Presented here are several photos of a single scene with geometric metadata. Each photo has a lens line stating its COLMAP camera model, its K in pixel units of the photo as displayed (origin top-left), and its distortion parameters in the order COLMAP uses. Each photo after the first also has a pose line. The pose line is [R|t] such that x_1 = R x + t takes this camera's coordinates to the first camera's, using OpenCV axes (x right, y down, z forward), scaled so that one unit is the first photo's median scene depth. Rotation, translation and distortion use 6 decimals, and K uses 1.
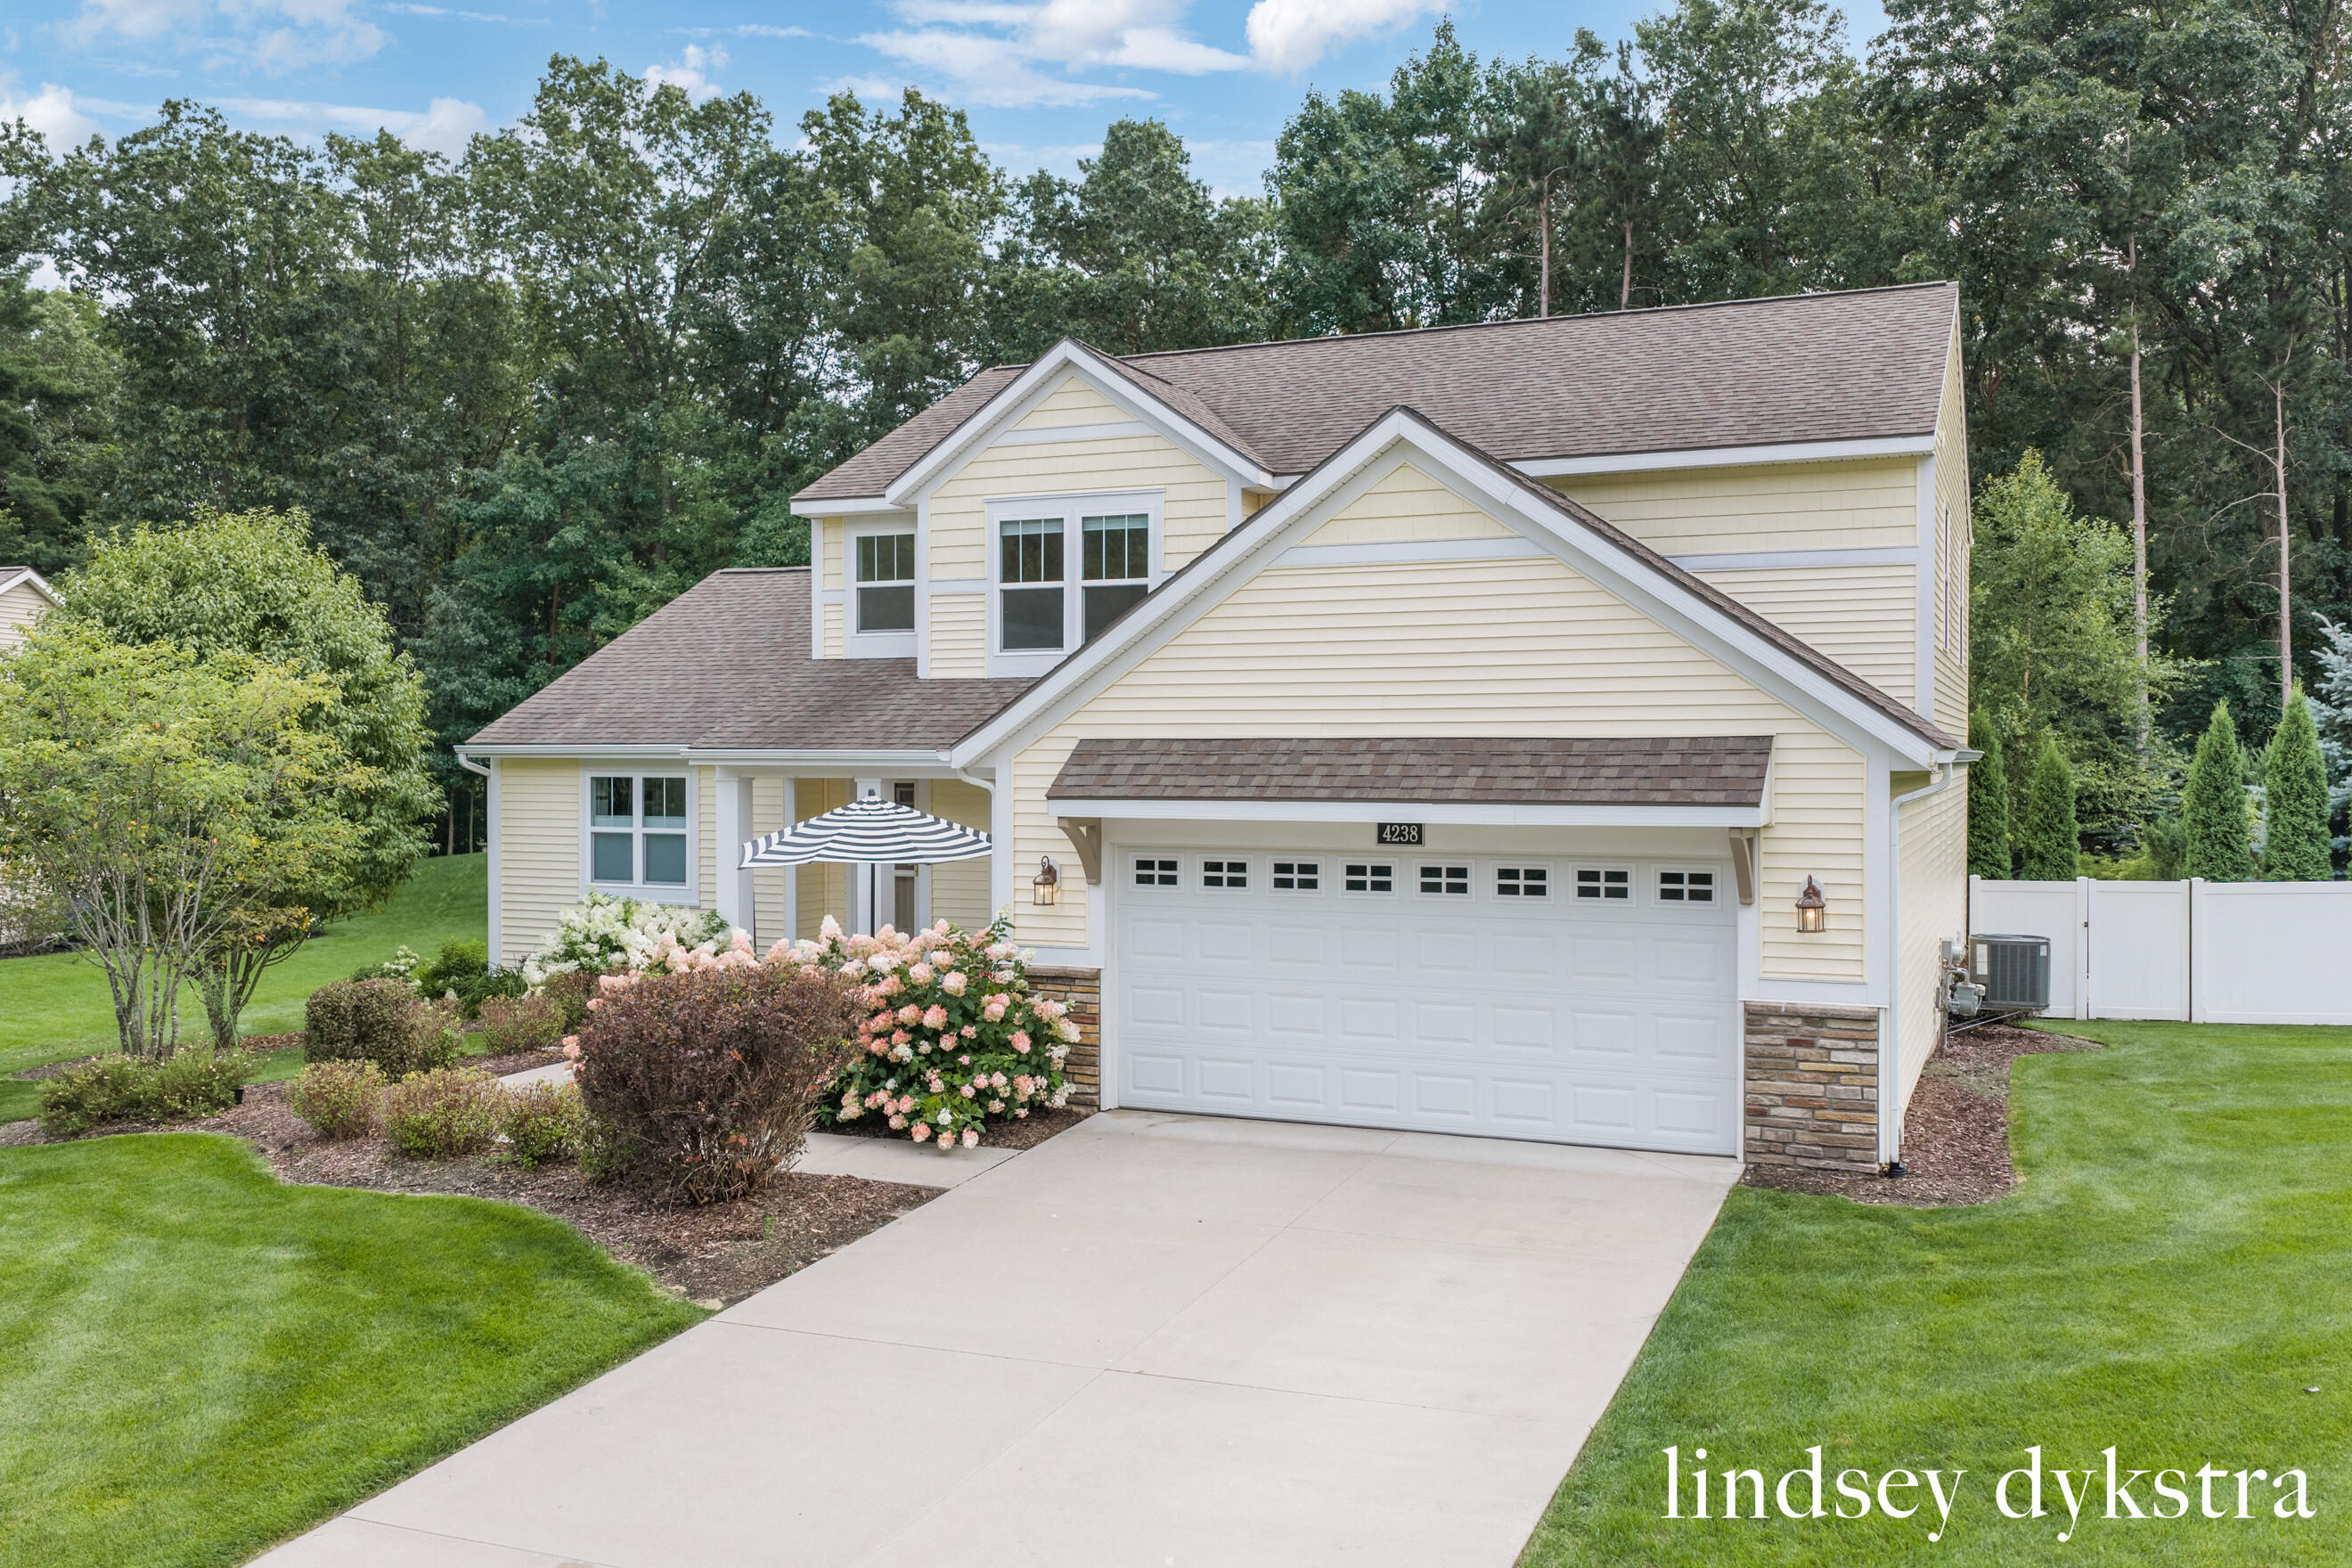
lens RADIAL K [[1981.3, 0, 1177.0], [0, 1981.3, 750.5], [0, 0, 1]] dist [0.008080, -0.011556]
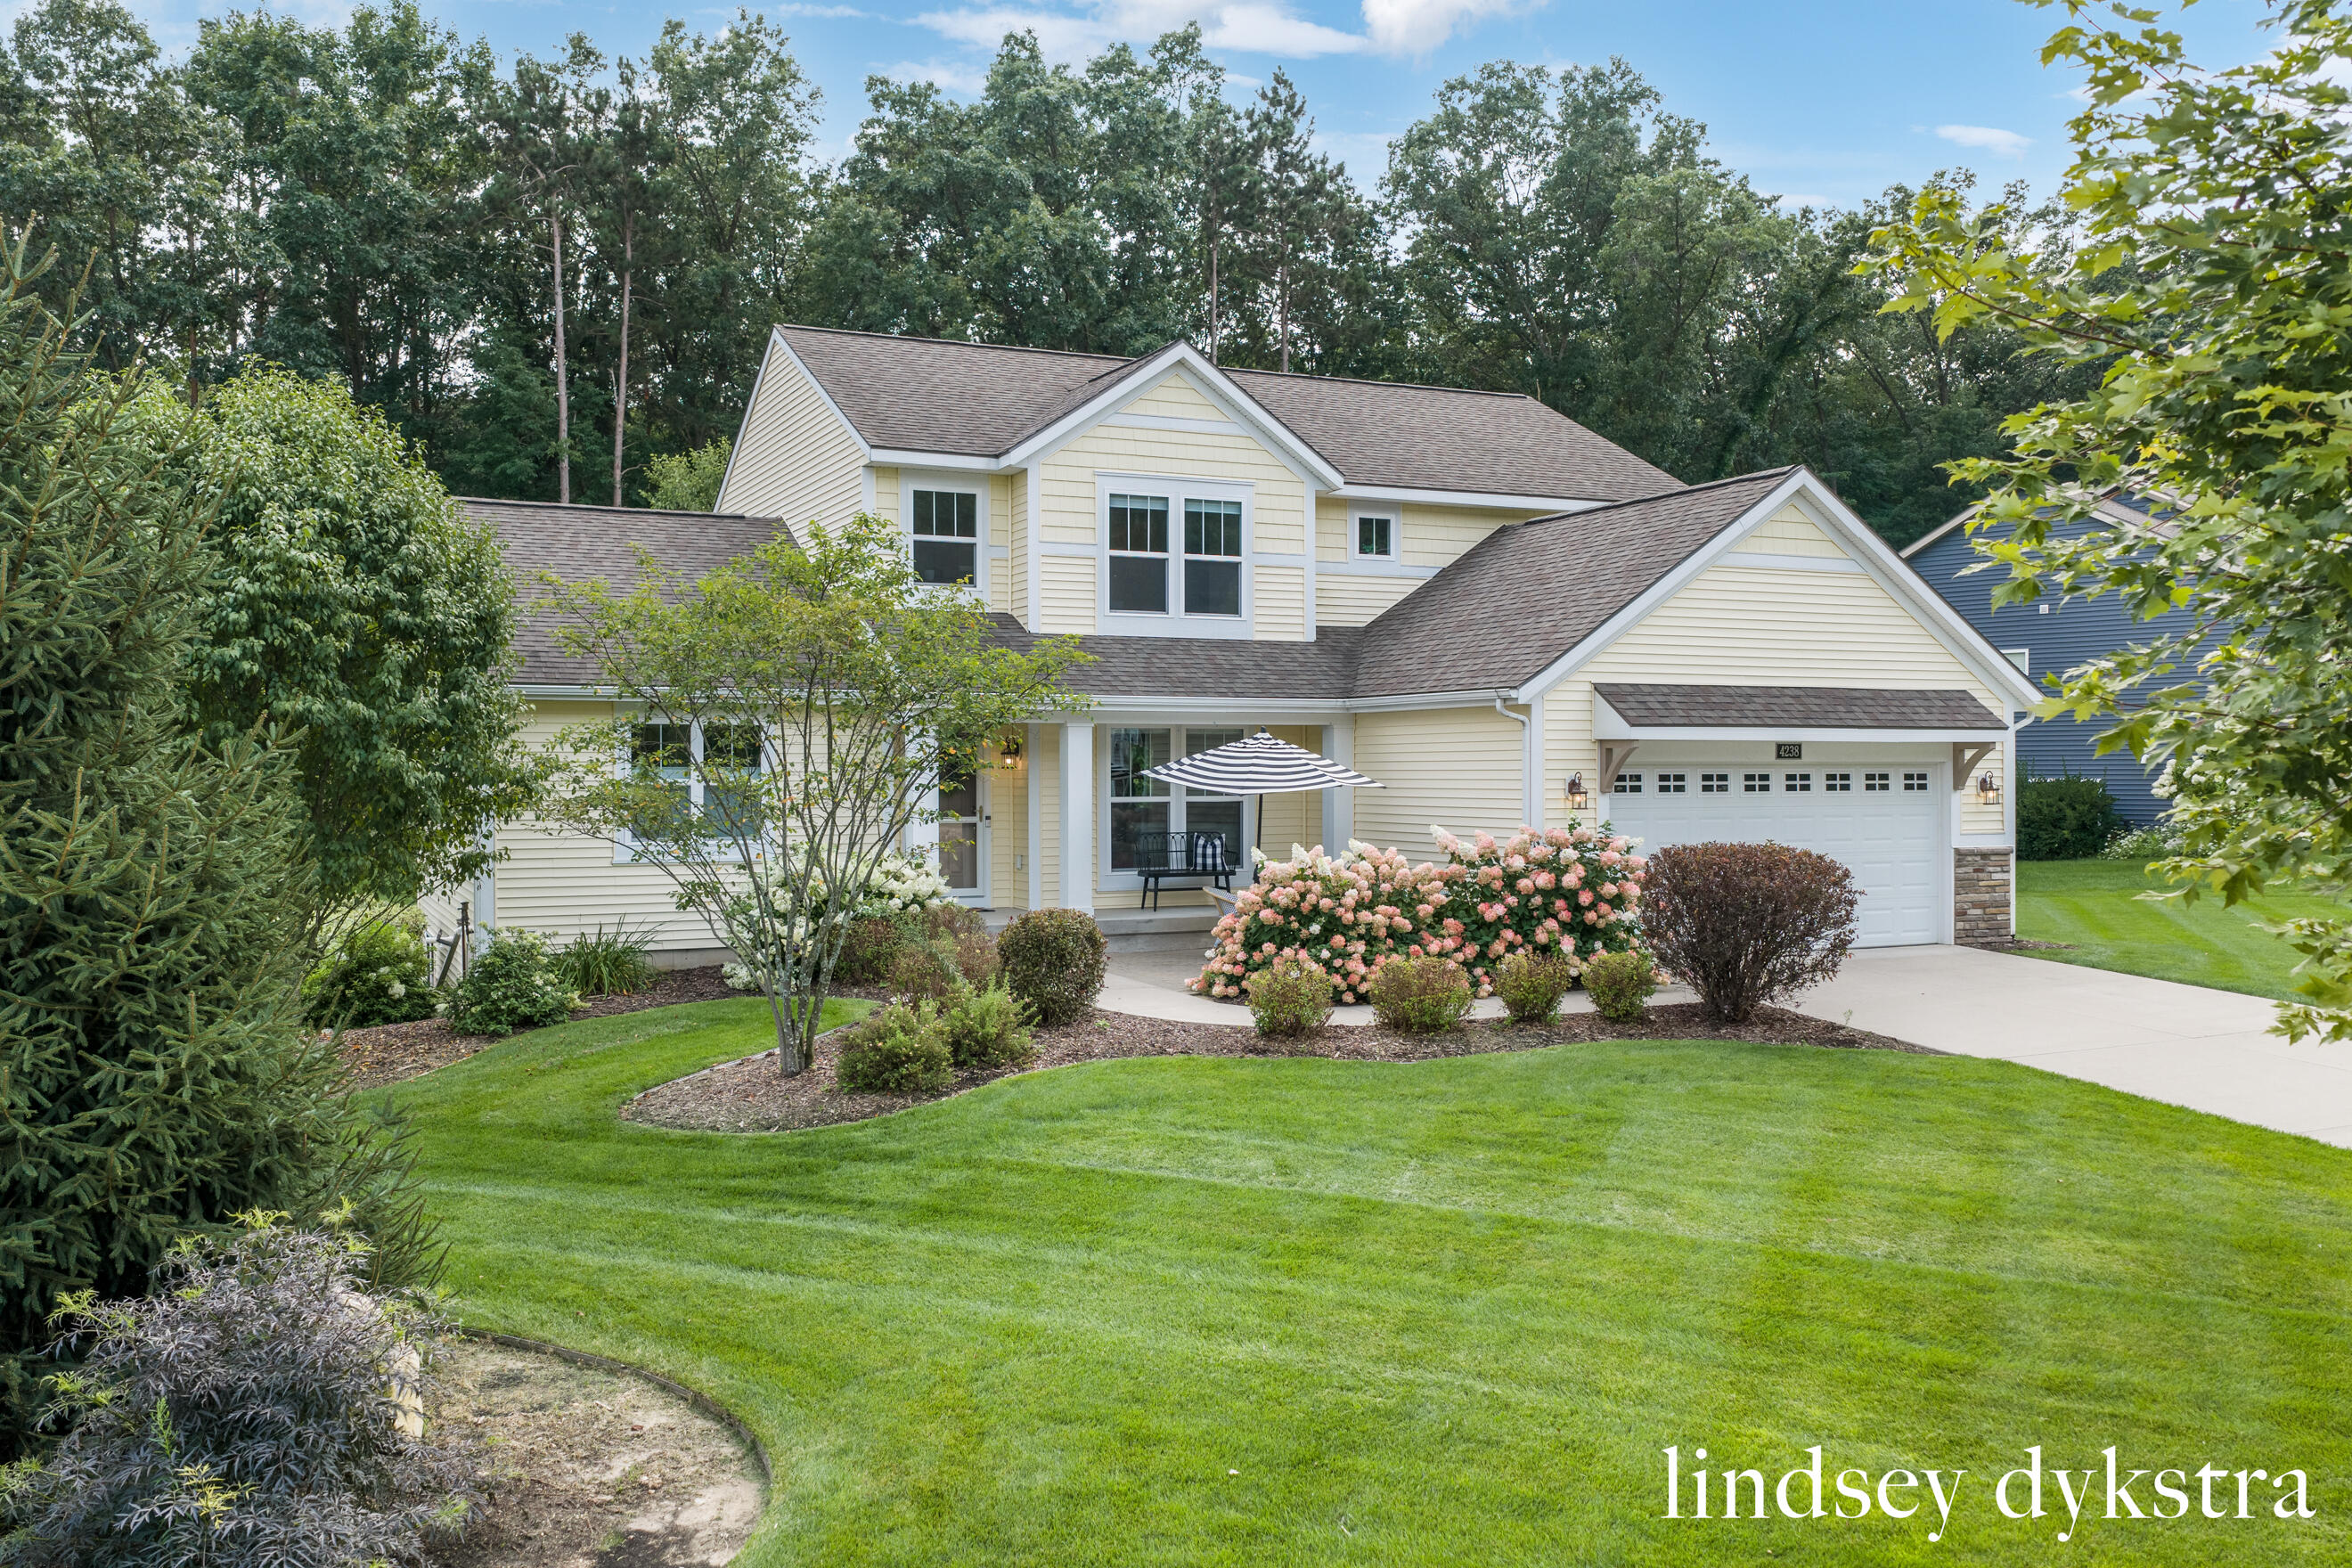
lens RADIAL K [[1961.1, 0, 1171.7], [0, 1961.1, 772.9], [0, 0, 1]] dist [0.009436, -0.008556]
pose [[0.663322, -0.002645, 0.748329, -0.902448], [0.000663, 0.999995, 0.002947, 0.037280], [-0.748334, -0.001459, 0.663321, 0.255780]]
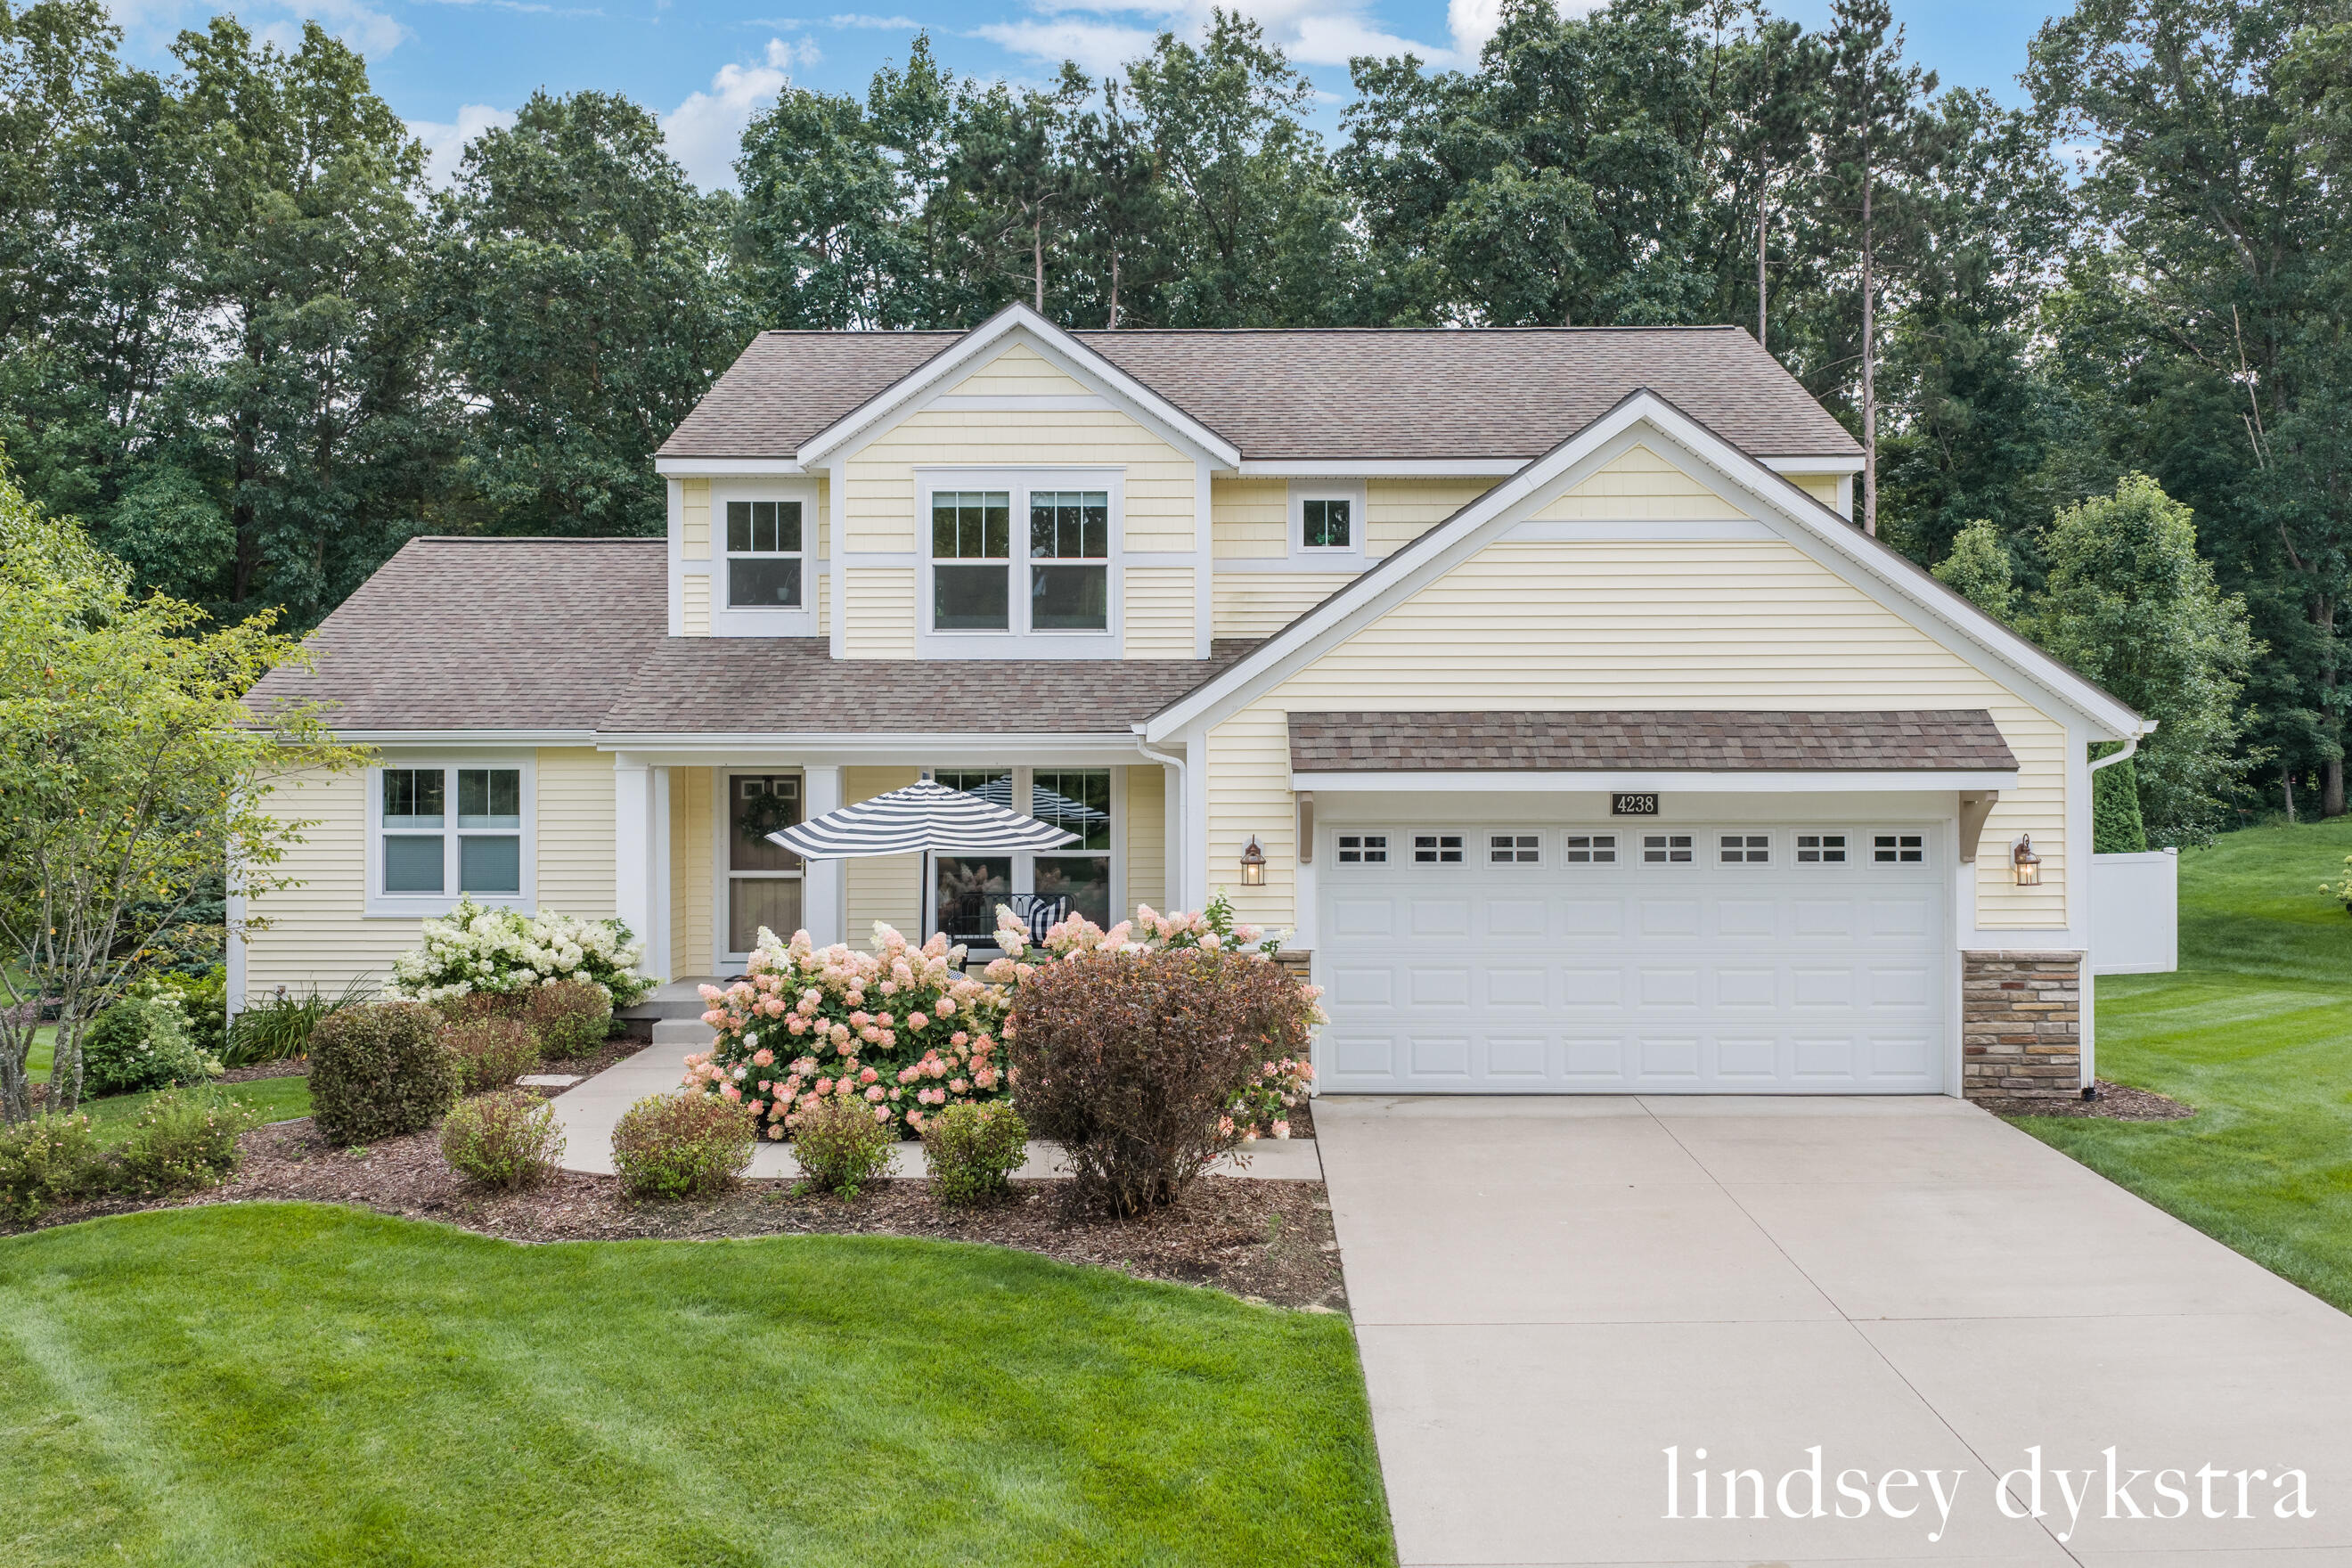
lens RADIAL K [[1968.7, 0, 1187.9], [0, 1968.7, 751.4], [0, 0, 1]] dist [0.009032, -0.017807]
pose [[0.920899, 0.004329, 0.389777, -0.346652], [0.001081, 0.999906, -0.013659, 0.019701], [-0.389799, 0.013000, 0.920808, 0.103976]]
